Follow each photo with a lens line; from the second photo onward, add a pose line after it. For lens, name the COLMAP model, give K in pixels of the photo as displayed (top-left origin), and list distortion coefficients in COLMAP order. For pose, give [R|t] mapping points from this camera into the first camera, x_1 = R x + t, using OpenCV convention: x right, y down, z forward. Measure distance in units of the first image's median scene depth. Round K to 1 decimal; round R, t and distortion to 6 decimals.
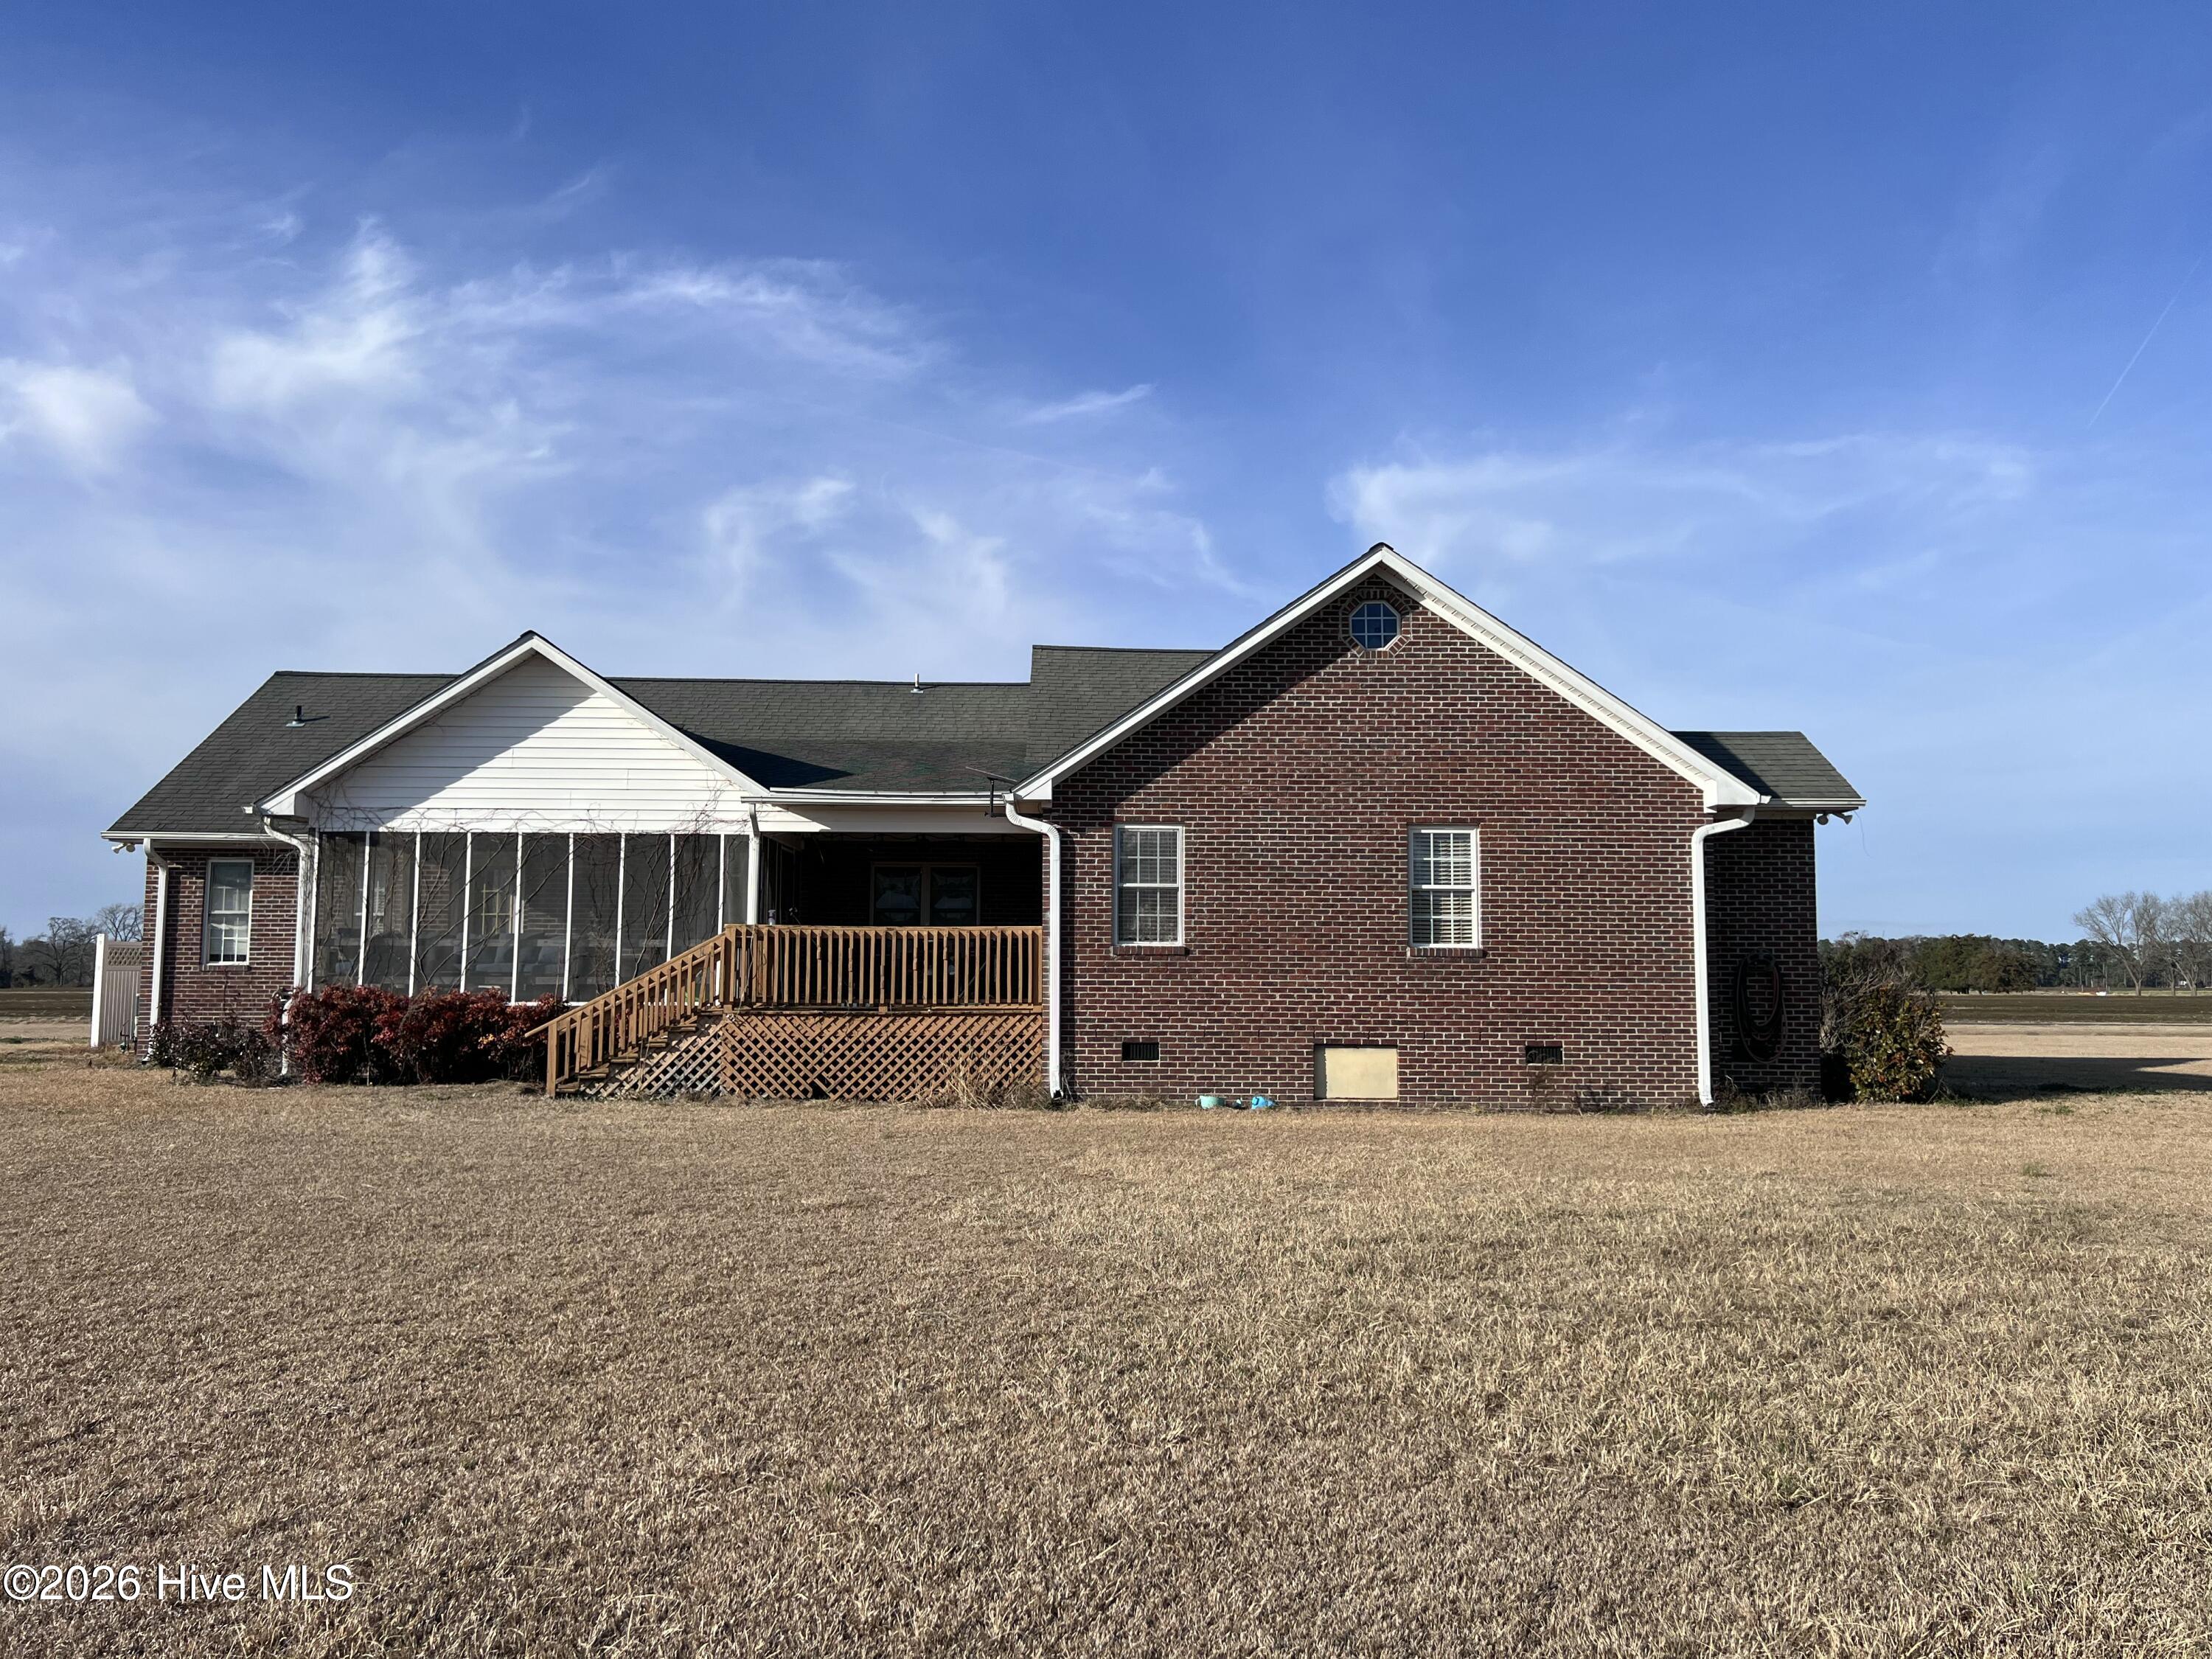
lens RADIAL K [[1632.4, 0, 1107.7], [0, 1632.4, 841.8], [0, 0, 1]] dist [0.115767, -0.144329]
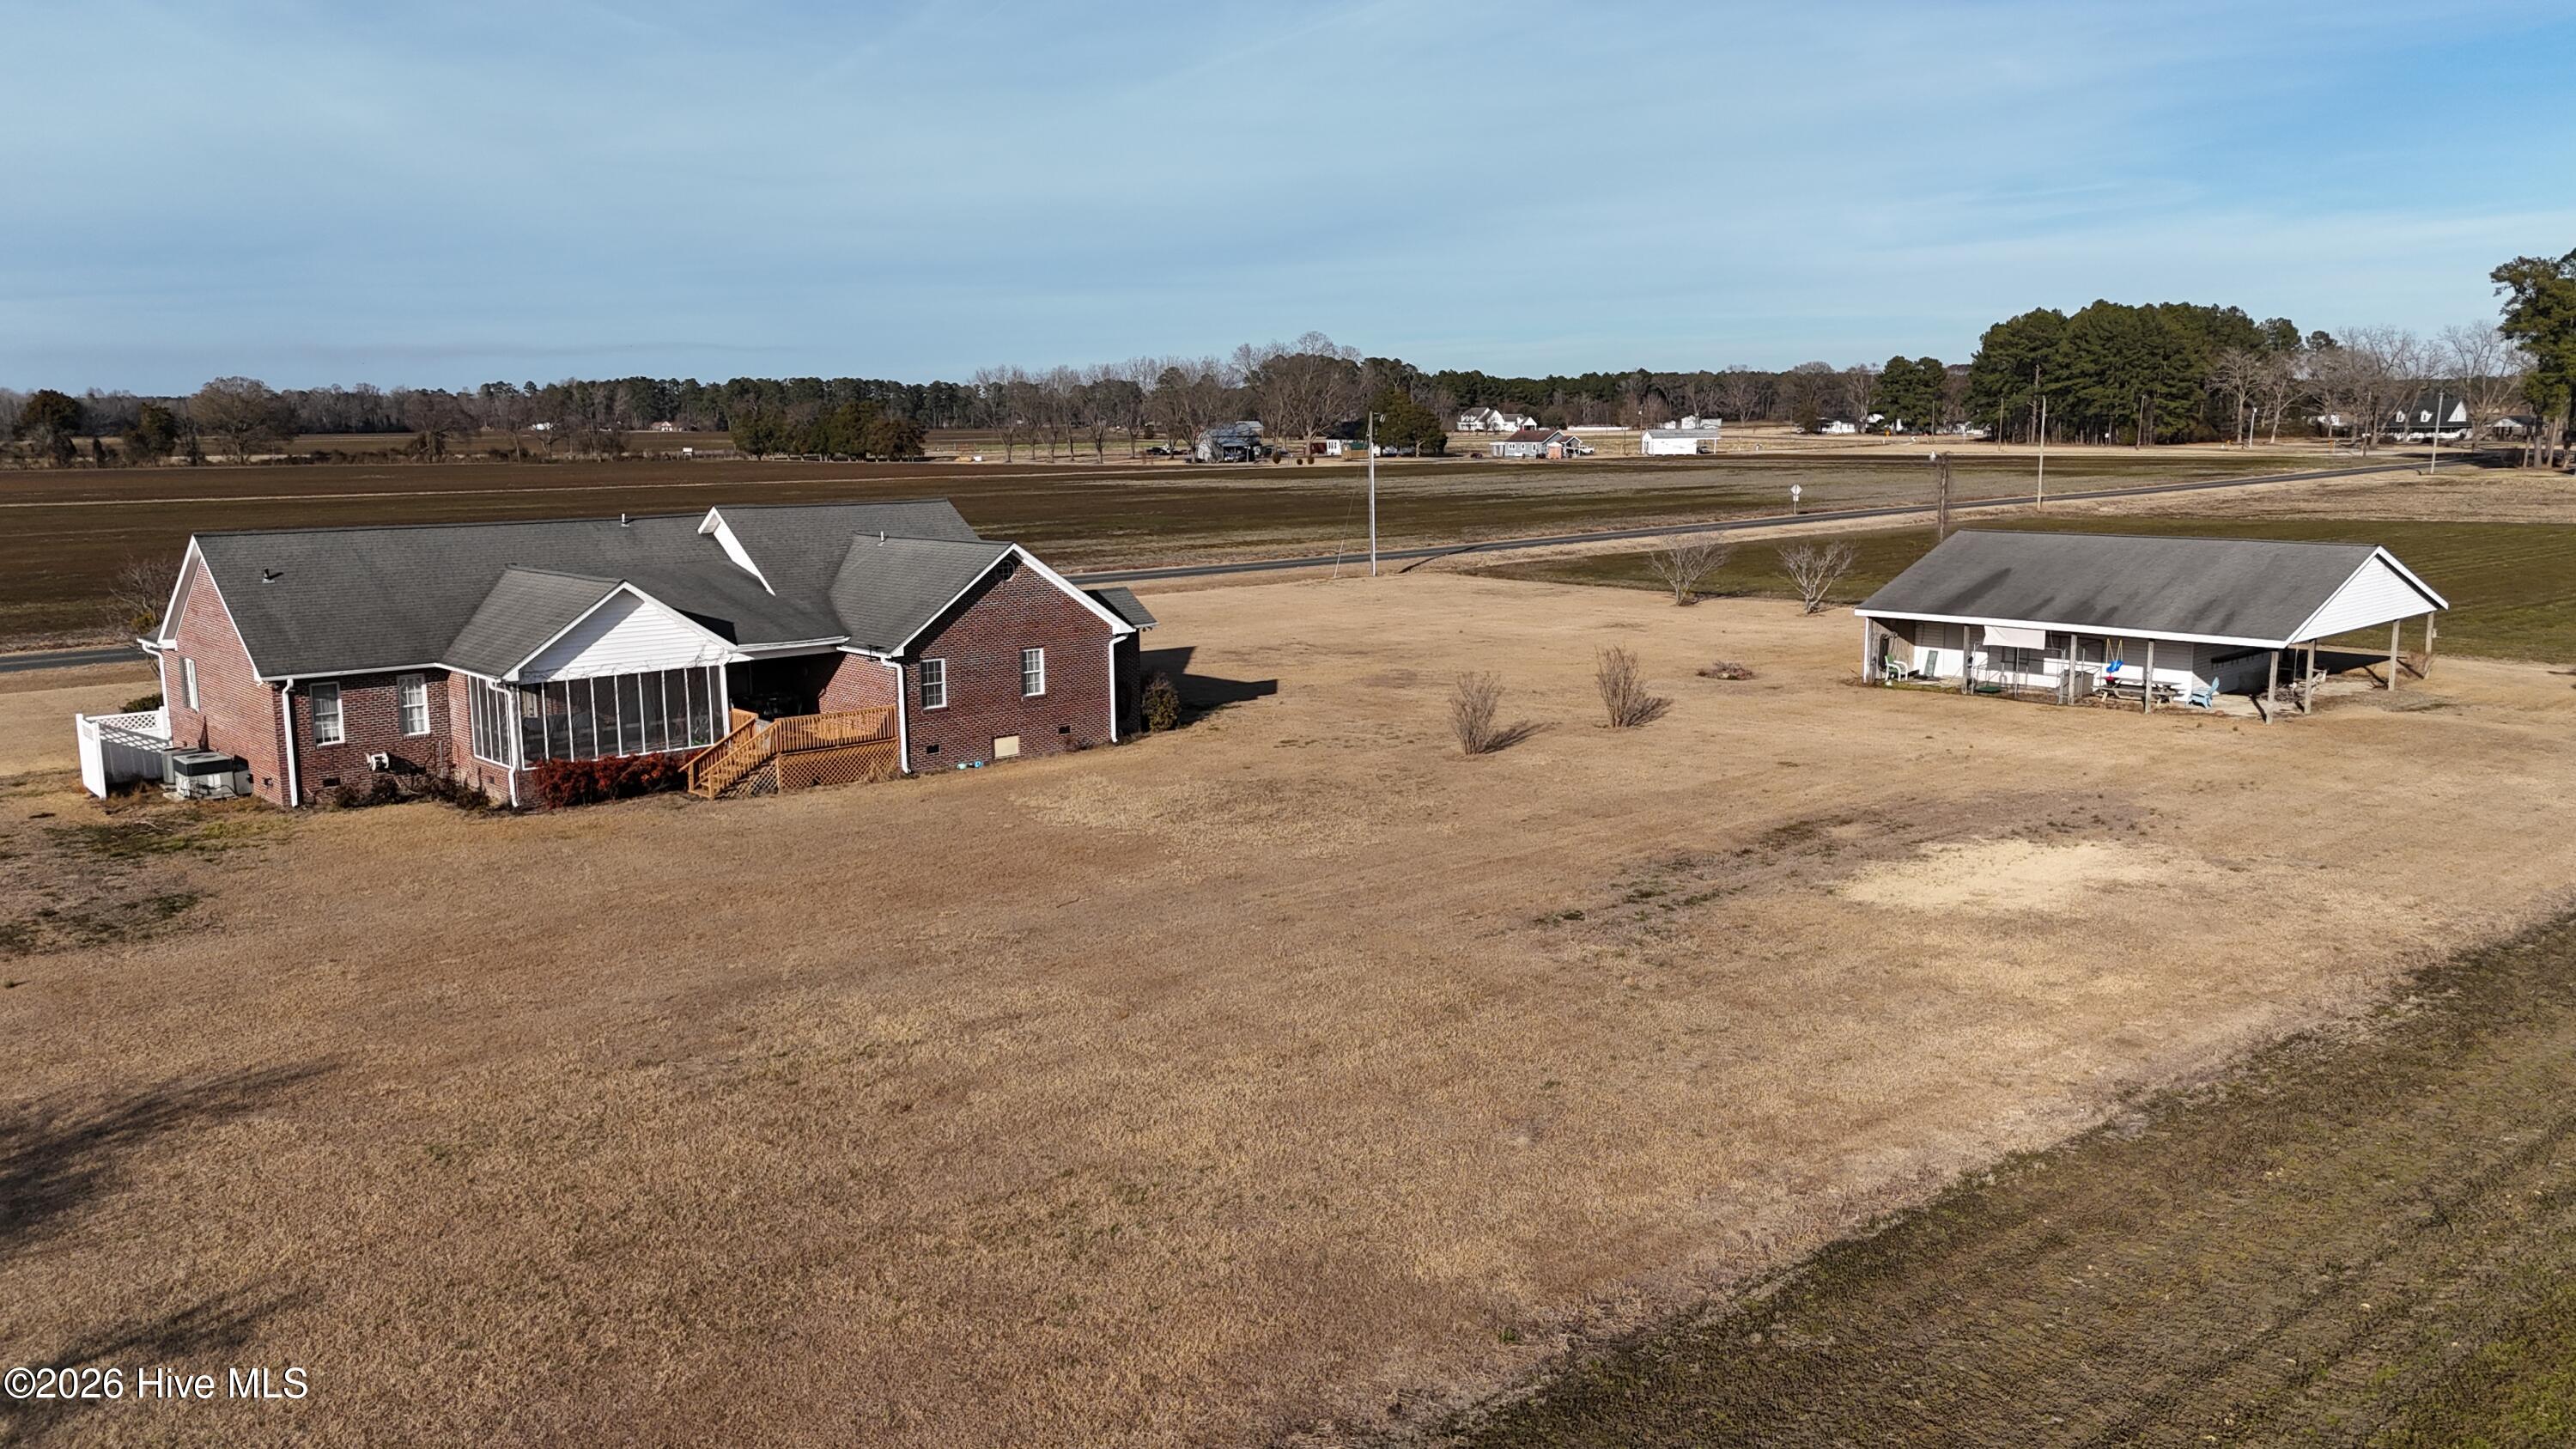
lens RADIAL K [[1845.9, 0, 1288.0], [0, 1845.9, 724.5], [0, 0, 1]] dist [0.098217, -0.082875]
pose [[0.754427, -0.118372, 0.645622, -1.382168], [-0.042646, 0.972686, 0.228172, -0.574109], [-0.654997, -0.199672, 0.728773, -1.404316]]
